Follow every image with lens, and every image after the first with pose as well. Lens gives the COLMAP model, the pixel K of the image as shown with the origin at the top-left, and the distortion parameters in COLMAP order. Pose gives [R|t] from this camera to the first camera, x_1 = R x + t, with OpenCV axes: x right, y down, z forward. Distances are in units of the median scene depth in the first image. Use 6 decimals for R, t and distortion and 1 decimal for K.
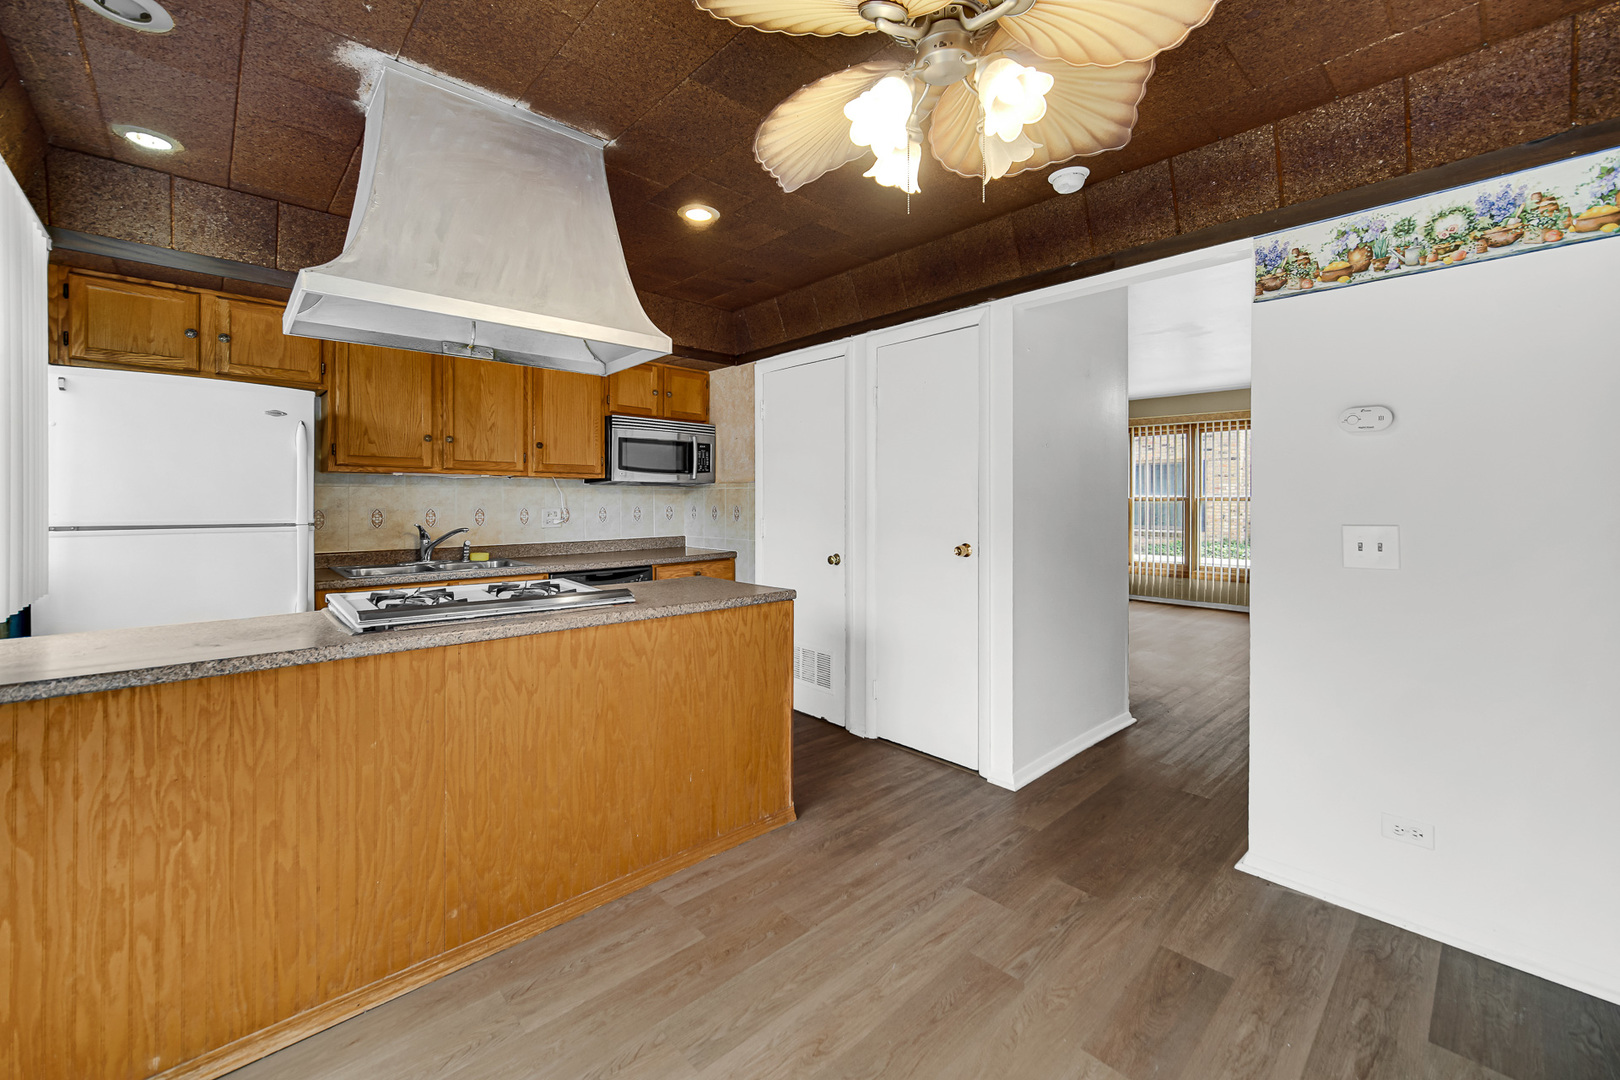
lens RADIAL K [[649.4, 0, 806.0], [0, 649.4, 498.4], [0, 0, 1]] dist [-0.000875, -0.000058]
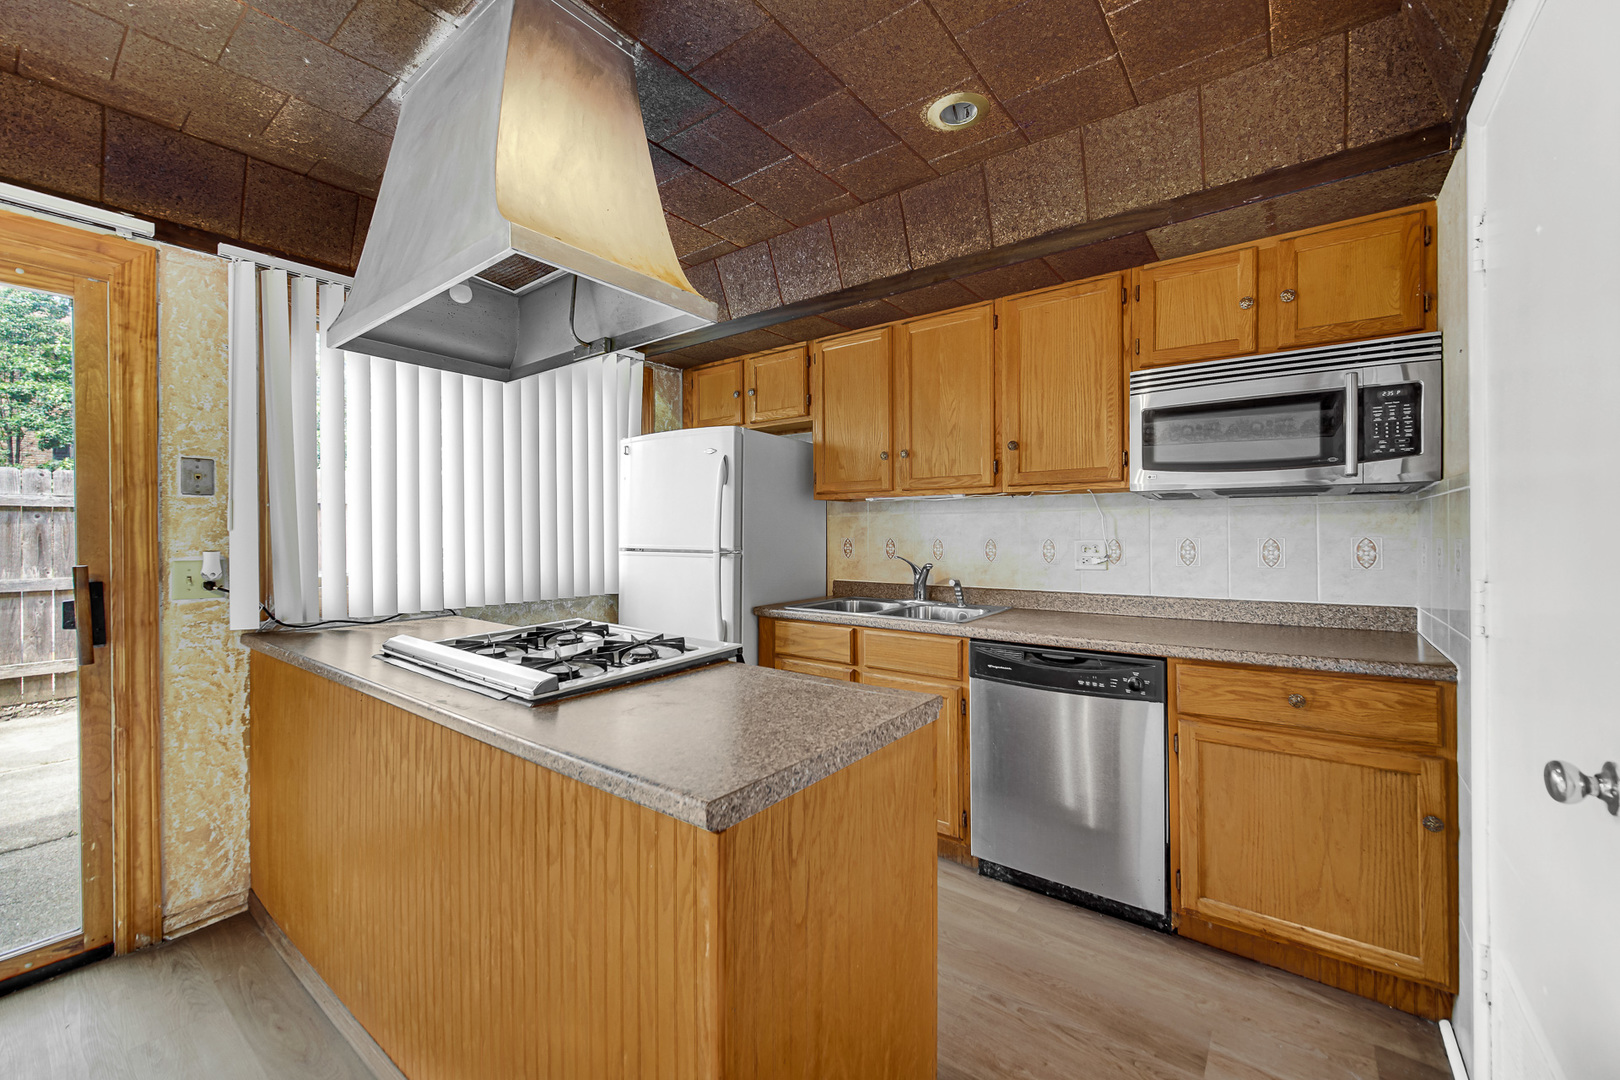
lens RADIAL K [[650.8, 0, 811.7], [0, 650.8, 532.8], [0, 0, 1]] dist [0.000819, 0.000341]
pose [[0.168758, 0.001675, -0.985656, 0.205113], [0.006968, 0.999972, 0.002892, 0.004540], [0.985633, -0.007356, 0.168742, 0.641601]]
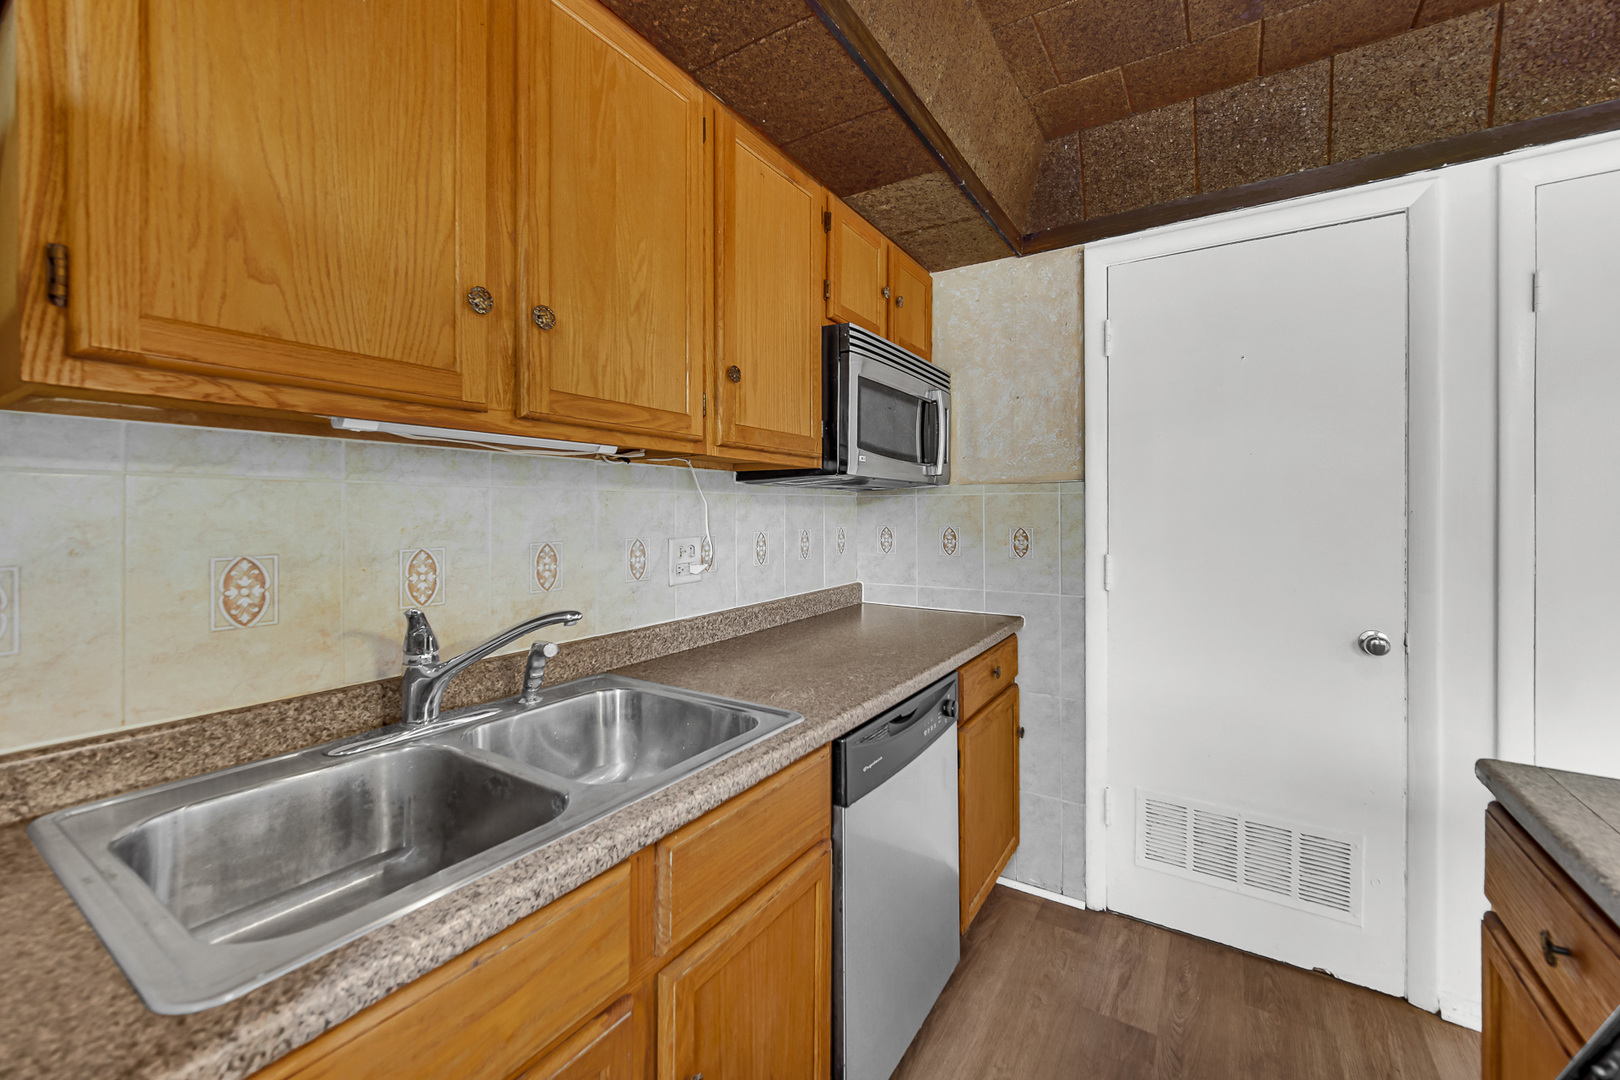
lens RADIAL K [[653.3, 0, 809.2], [0, 653.3, 509.4], [0, 0, 1]] dist [-0.000038, 0.000023]
pose [[0.969090, 0.000065, 0.246707, -0.434337], [0.000097, 1.000000, -0.000644, -0.003228], [-0.246707, 0.000648, 0.969090, 0.587456]]
